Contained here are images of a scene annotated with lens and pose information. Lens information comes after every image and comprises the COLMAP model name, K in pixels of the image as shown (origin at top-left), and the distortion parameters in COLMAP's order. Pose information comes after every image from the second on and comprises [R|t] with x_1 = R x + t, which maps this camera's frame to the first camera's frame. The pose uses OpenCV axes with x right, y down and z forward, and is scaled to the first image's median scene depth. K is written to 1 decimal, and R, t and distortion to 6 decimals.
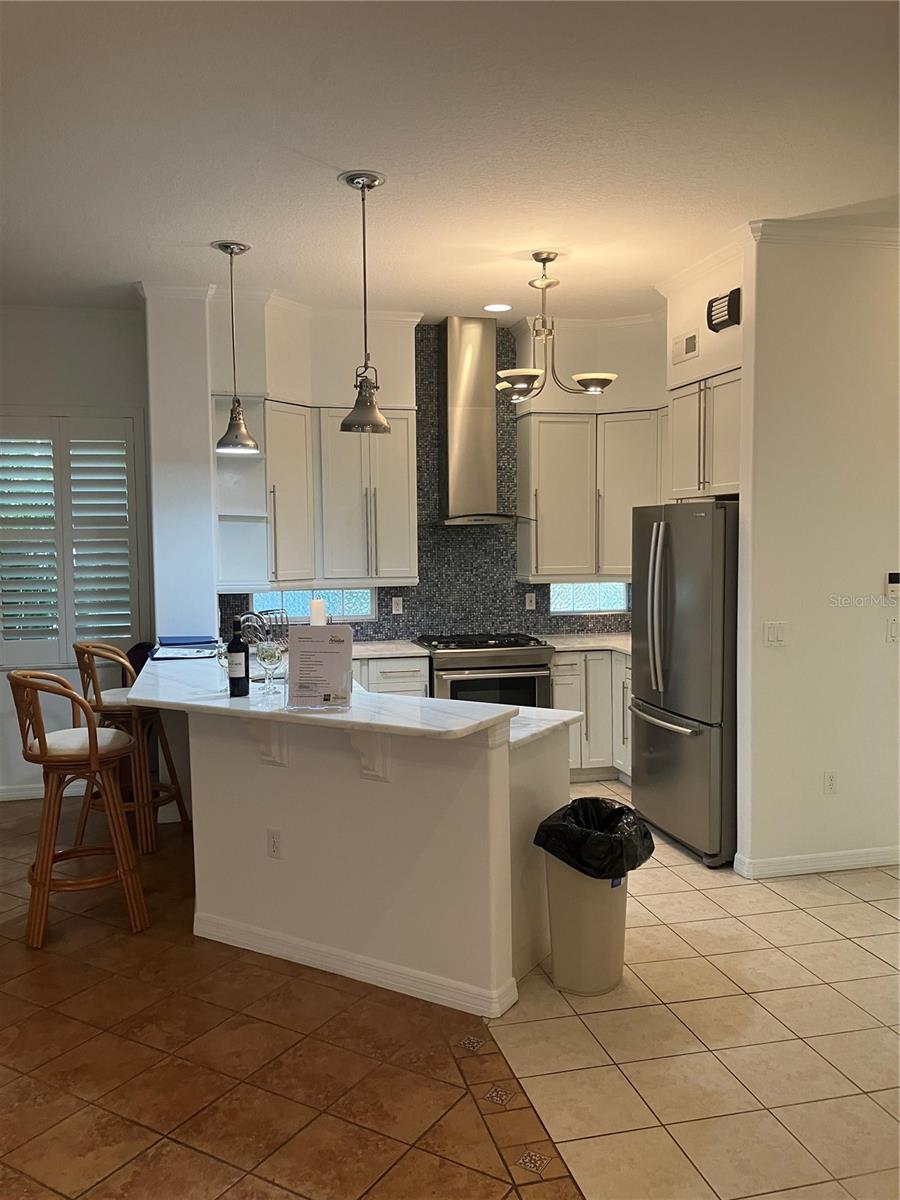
lens RADIAL K [[993.8, 0, 452.9], [0, 993.8, 603.5], [0, 0, 1]] dist [0.044340, -0.070781]
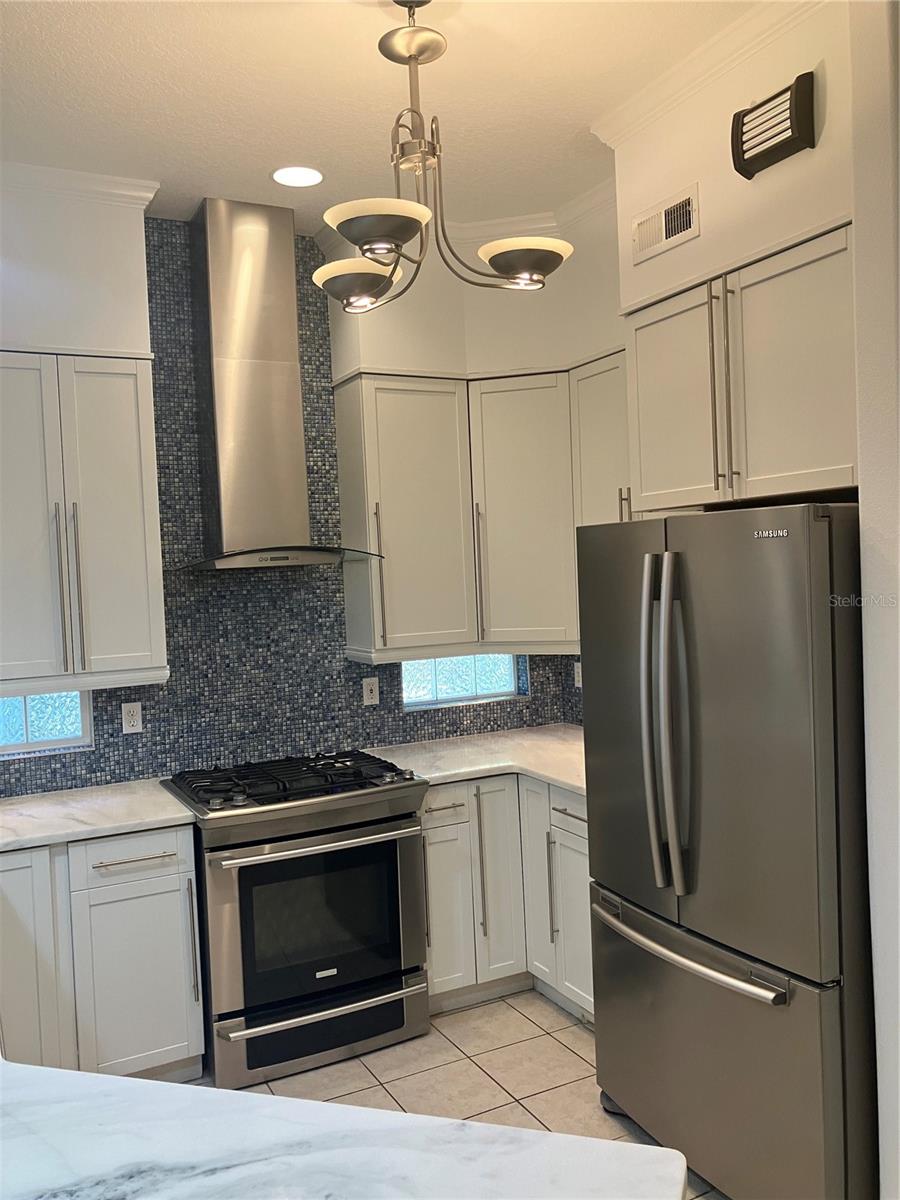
lens RADIAL K [[993.8, 0, 482.4], [0, 993.8, 599.4], [0, 0, 1]] dist [0.044340, -0.070781]
pose [[0.968880, -0.038661, 0.244492, -0.000747], [0.048427, 0.998246, -0.034056, -0.038598], [-0.242747, 0.044837, 0.969053, 0.455325]]
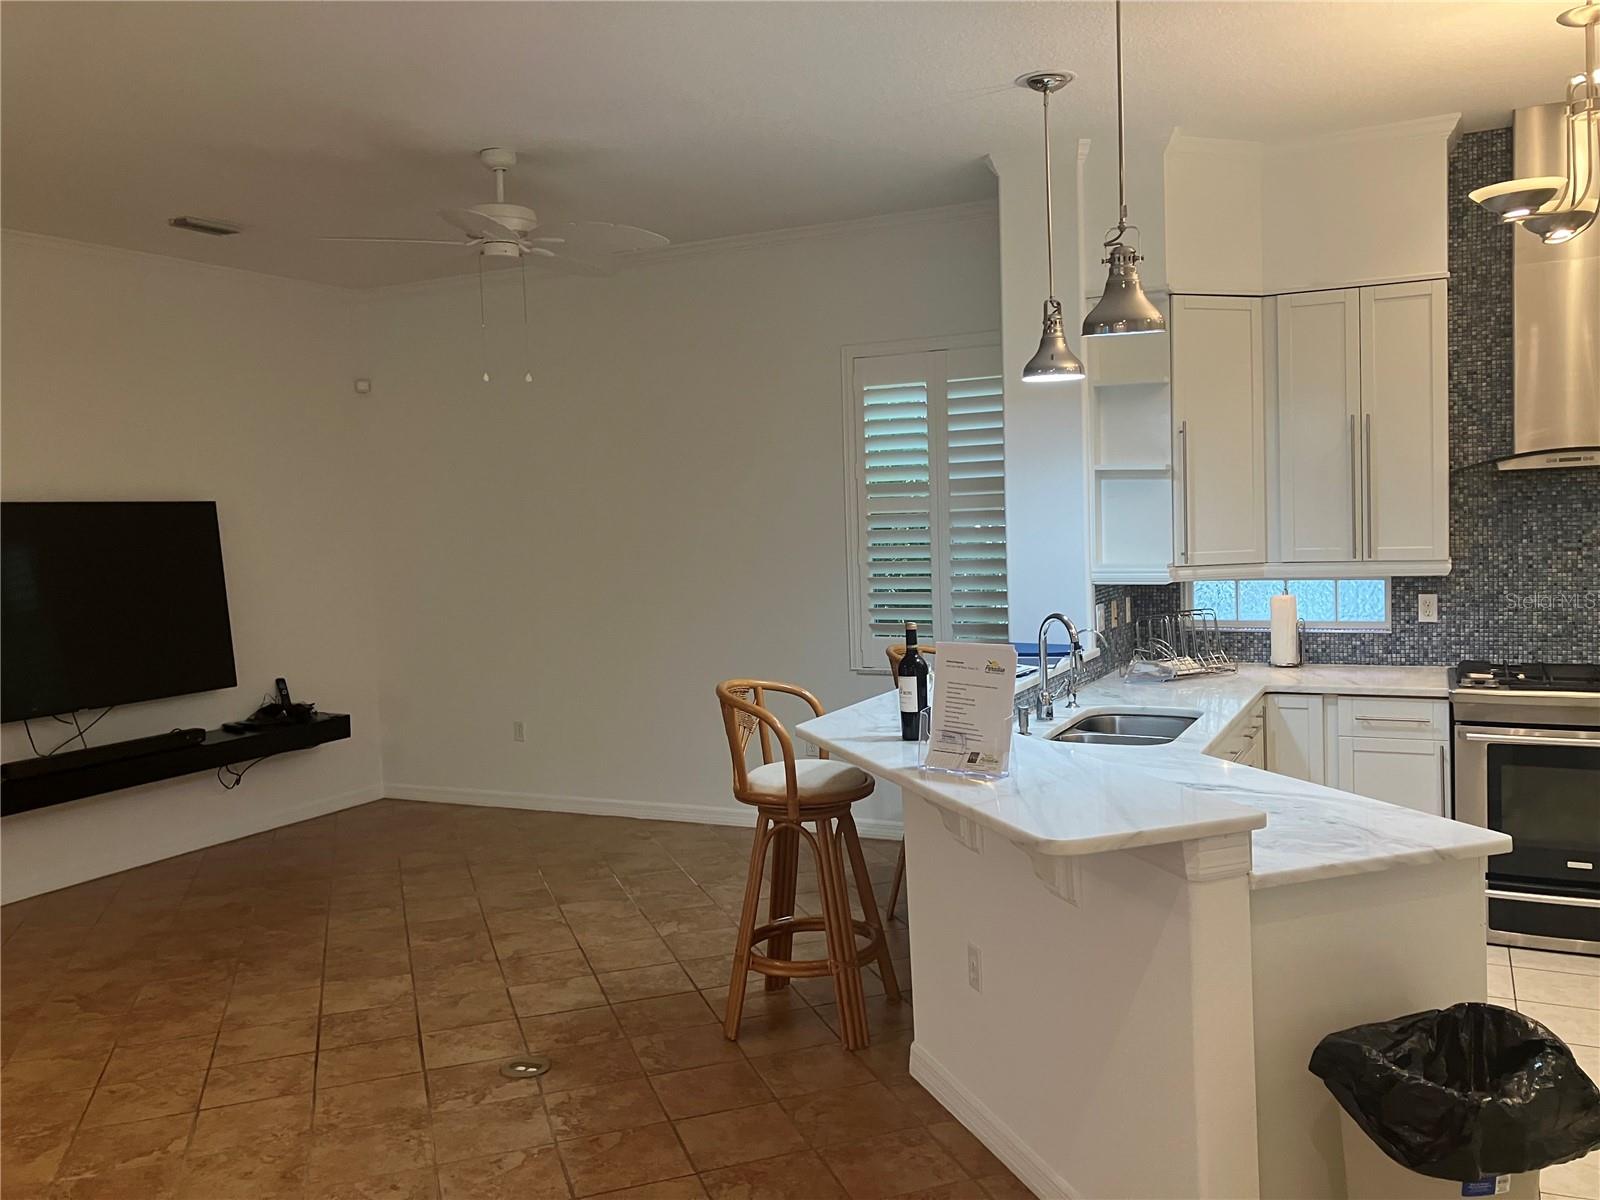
lens RADIAL K [[1325.1, 0, 780.0], [0, 1325.1, 571.1], [0, 0, 1]] dist [0.044340, -0.070781]
pose [[0.757569, 0.011350, -0.652657, 0.188886], [-0.018346, 0.999824, -0.003909, -0.010870], [0.652498, 0.014935, 0.757643, 0.152714]]
